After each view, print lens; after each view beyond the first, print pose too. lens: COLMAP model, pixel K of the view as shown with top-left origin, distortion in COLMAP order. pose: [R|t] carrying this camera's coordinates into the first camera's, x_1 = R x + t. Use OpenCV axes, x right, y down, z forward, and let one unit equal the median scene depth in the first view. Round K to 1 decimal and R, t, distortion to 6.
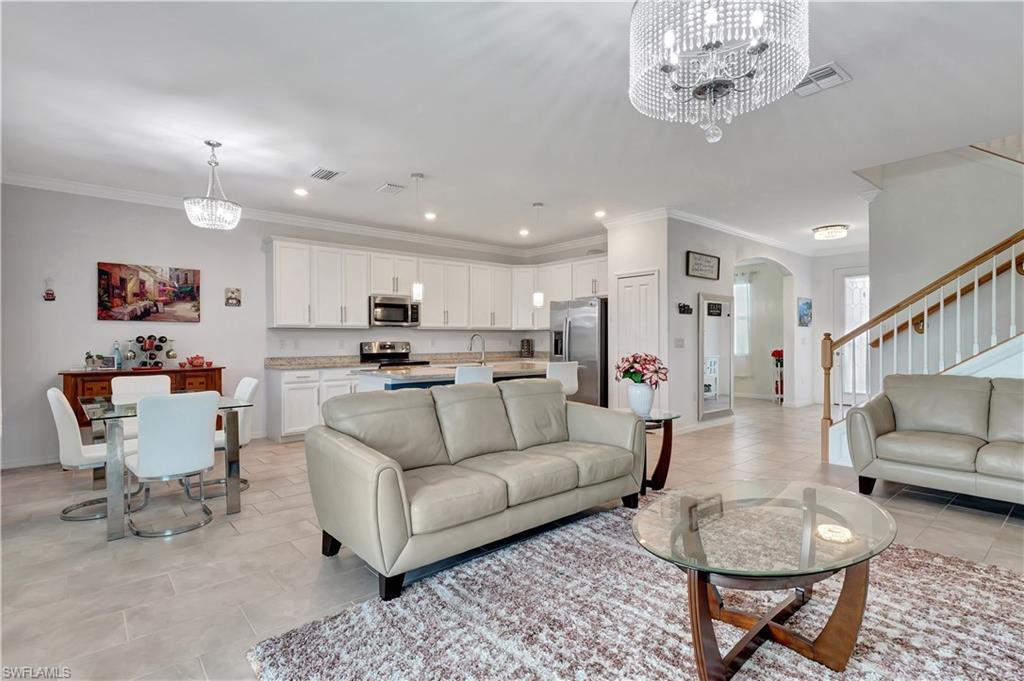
lens RADIAL K [[497.1, 0, 512.0], [0, 497.1, 340.5], [0, 0, 1]] dist [0.004657, 0.000117]
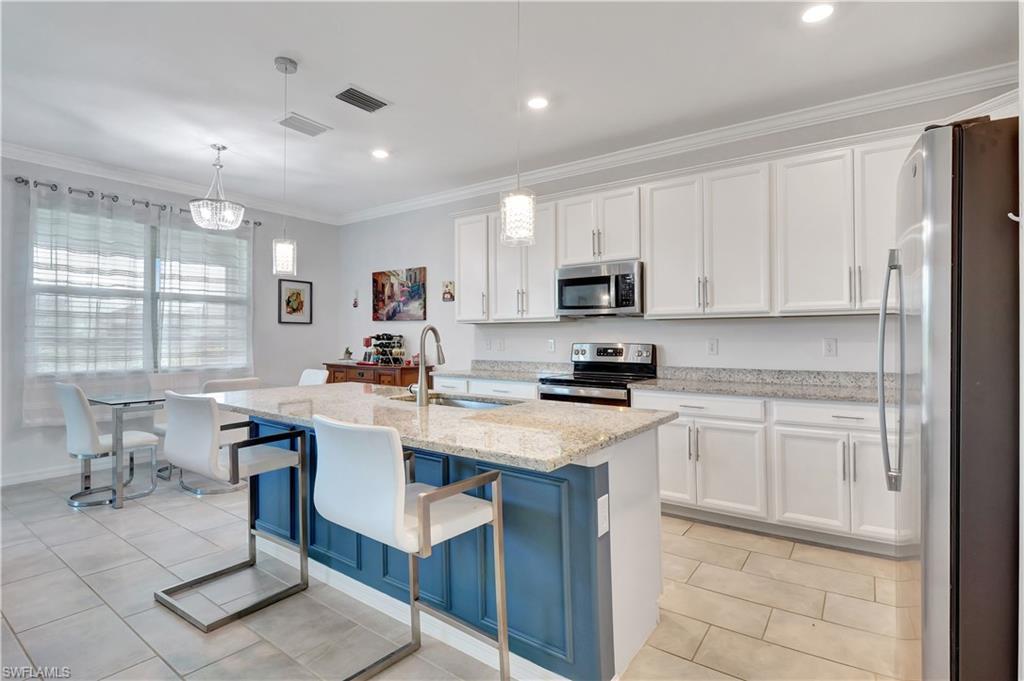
lens RADIAL K [[504.7, 0, 511.6], [0, 504.7, 331.6], [0, 0, 1]] dist [-0.016394, 0.000305]
pose [[0.233189, -0.009000, -0.972390, 0.359896], [-0.007387, 0.999912, -0.011026, -0.004275], [0.972403, 0.009754, 0.233102, 0.892483]]
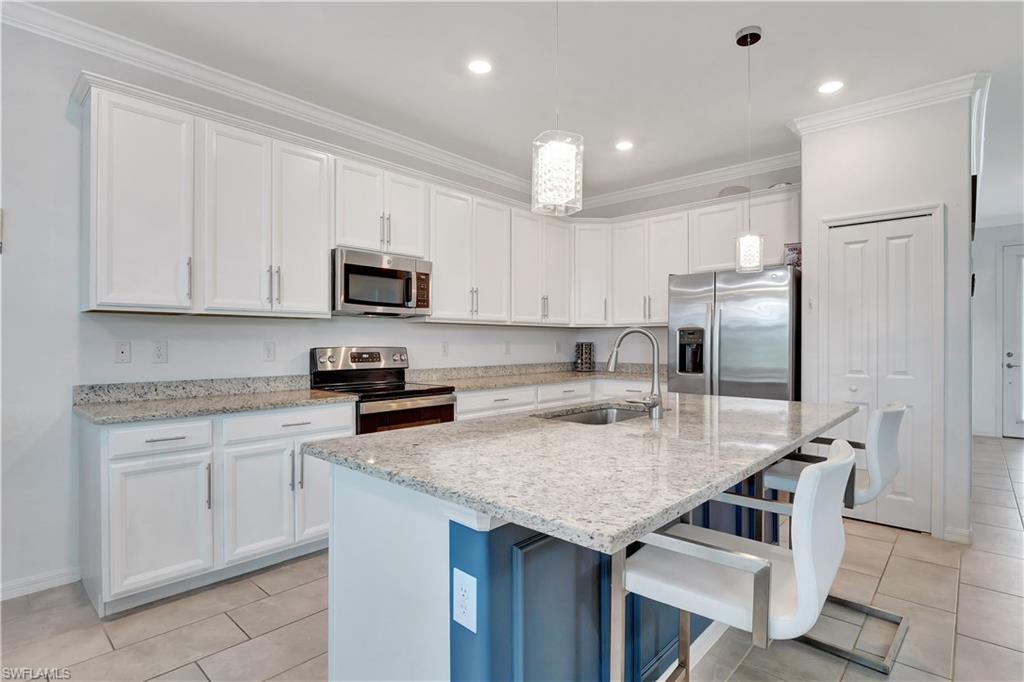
lens RADIAL K [[510.1, 0, 512.0], [0, 510.1, 341.0], [0, 0, 1]] dist [-0.011827, -0.000490]
pose [[0.992962, 0.006009, 0.118285, -0.197243], [-0.005463, 0.999973, -0.004942, -0.001793], [-0.118311, 0.004262, 0.992967, 0.567040]]
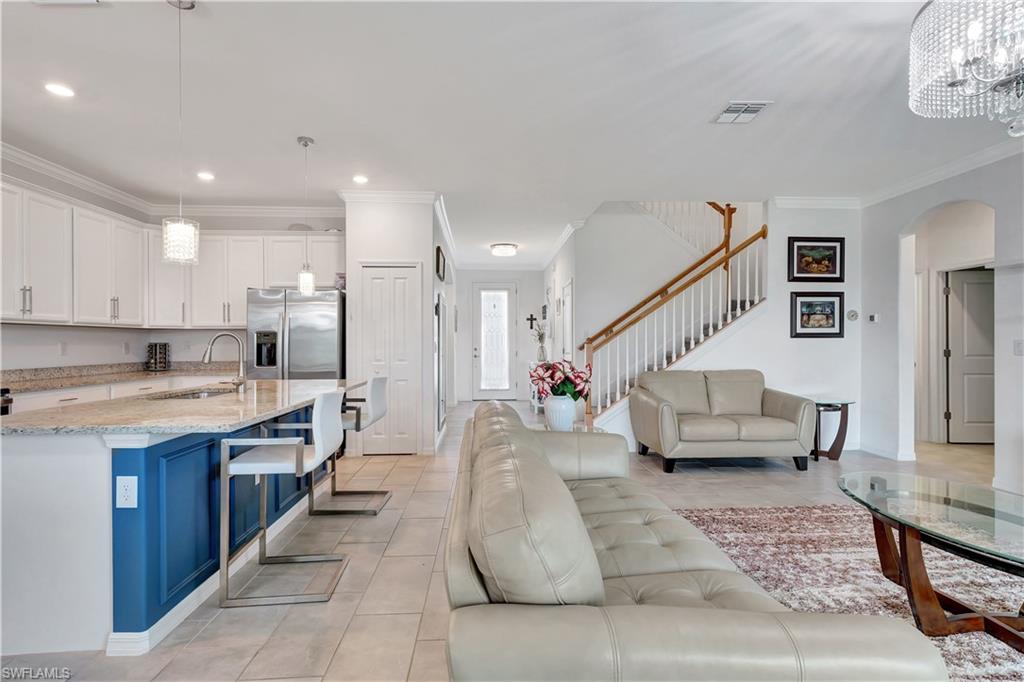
lens RADIAL K [[491.7, 0, 512.0], [0, 491.7, 341.0], [0, 0, 1]] dist [0.003595, 0.000179]
pose [[0.606830, 0.004317, 0.794820, -0.292053], [0.002038, 0.999974, -0.006986, -0.000156], [-0.794829, 0.005859, 0.606805, 0.372413]]
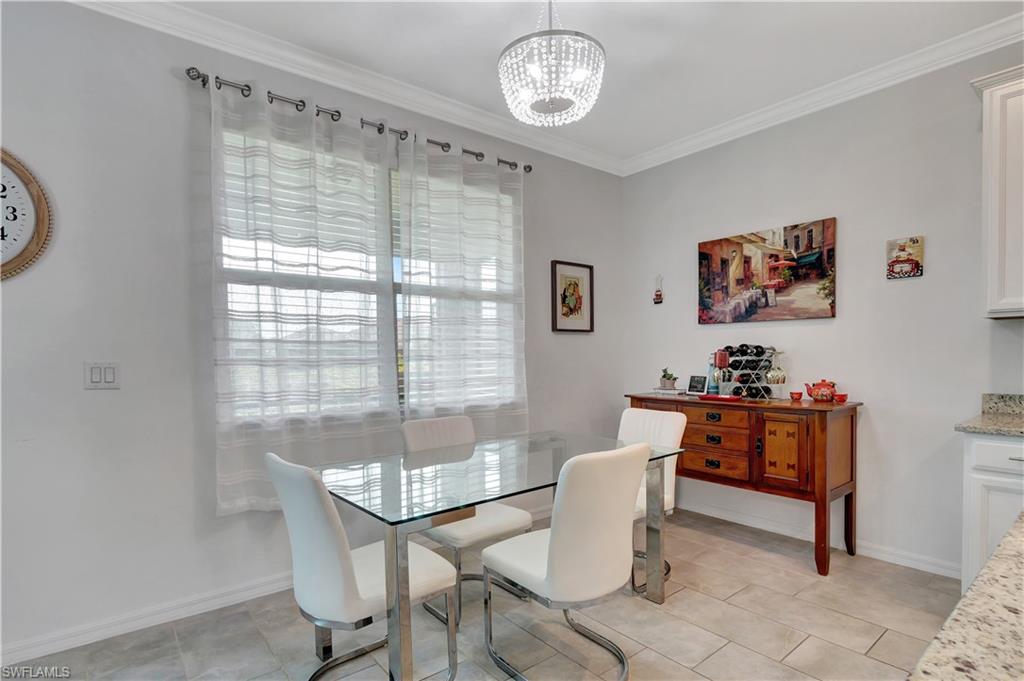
lens RADIAL K [[511.5, 0, 509.0], [0, 511.5, 374.0], [0, 0, 1]] dist [-0.014622, -0.000442]
pose [[-0.033086, 0.041187, -0.998603, -0.072803], [0.007915, 0.999130, 0.040946, -0.001722], [0.999421, -0.006549, -0.033384, 0.643138]]
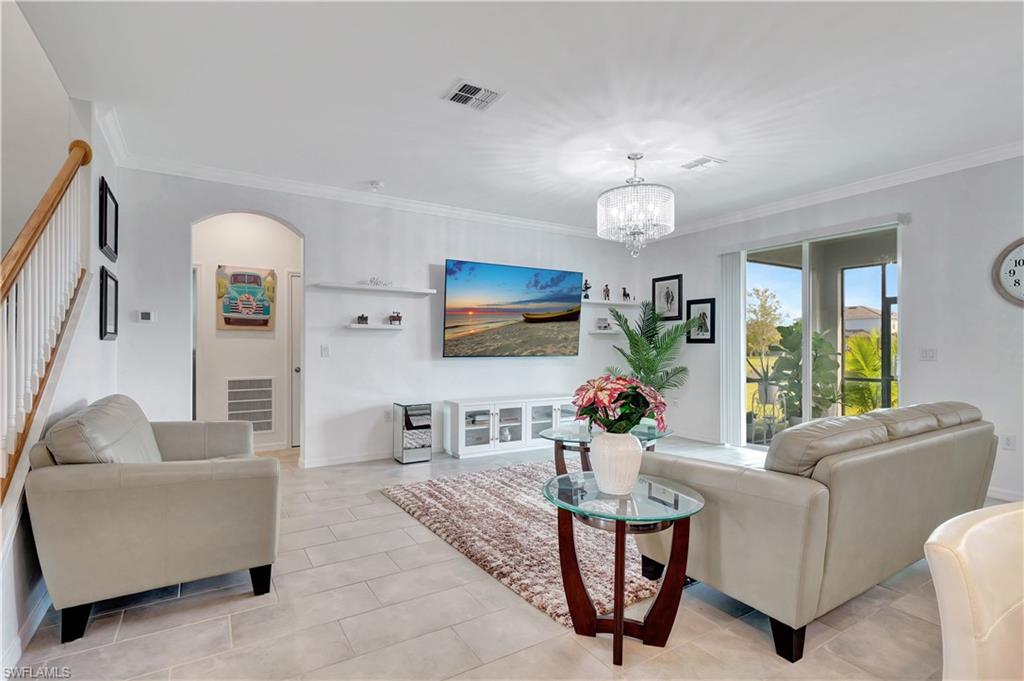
lens RADIAL K [[497.1, 0, 512.0], [0, 497.1, 340.5], [0, 0, 1]] dist [0.004657, 0.000117]
pose [[-0.988607, 0.004506, 0.150451, 0.191302], [0.003358, 0.999963, -0.007883, -0.003765], [-0.150481, -0.007288, -0.988586, 1.008566]]
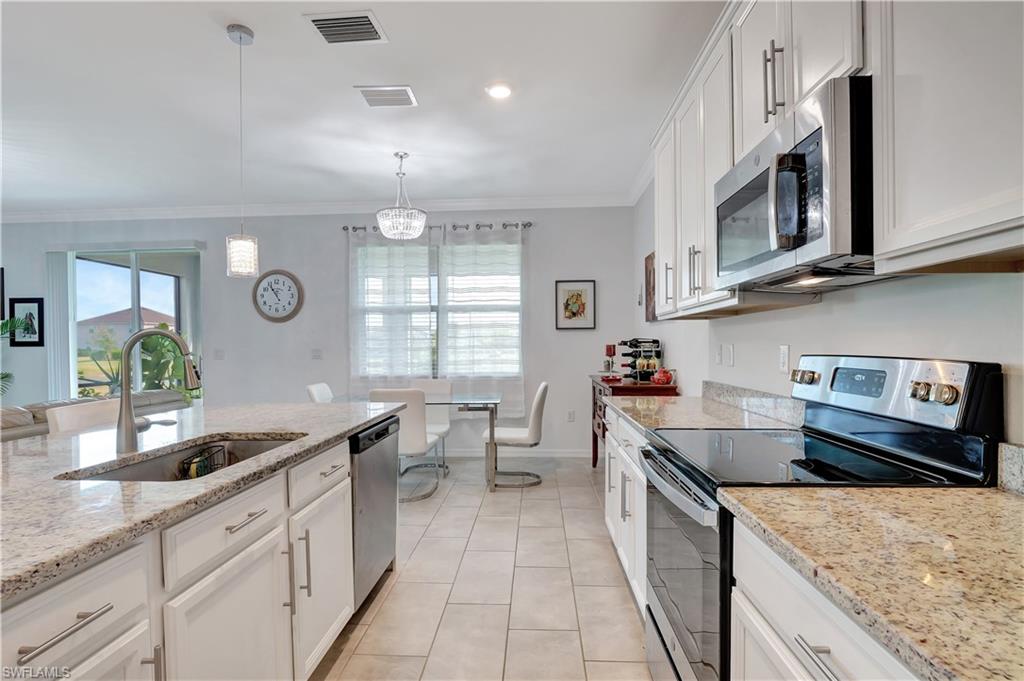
lens RADIAL K [[499.9, 0, 509.6], [0, 499.9, 355.0], [0, 0, 1]] dist [-0.013449, -0.000230]
pose [[-0.693297, 0.021482, -0.720332, -0.005459], [0.007257, 0.999713, 0.022828, -0.003353], [0.720616, 0.010599, -0.693254, 1.240706]]
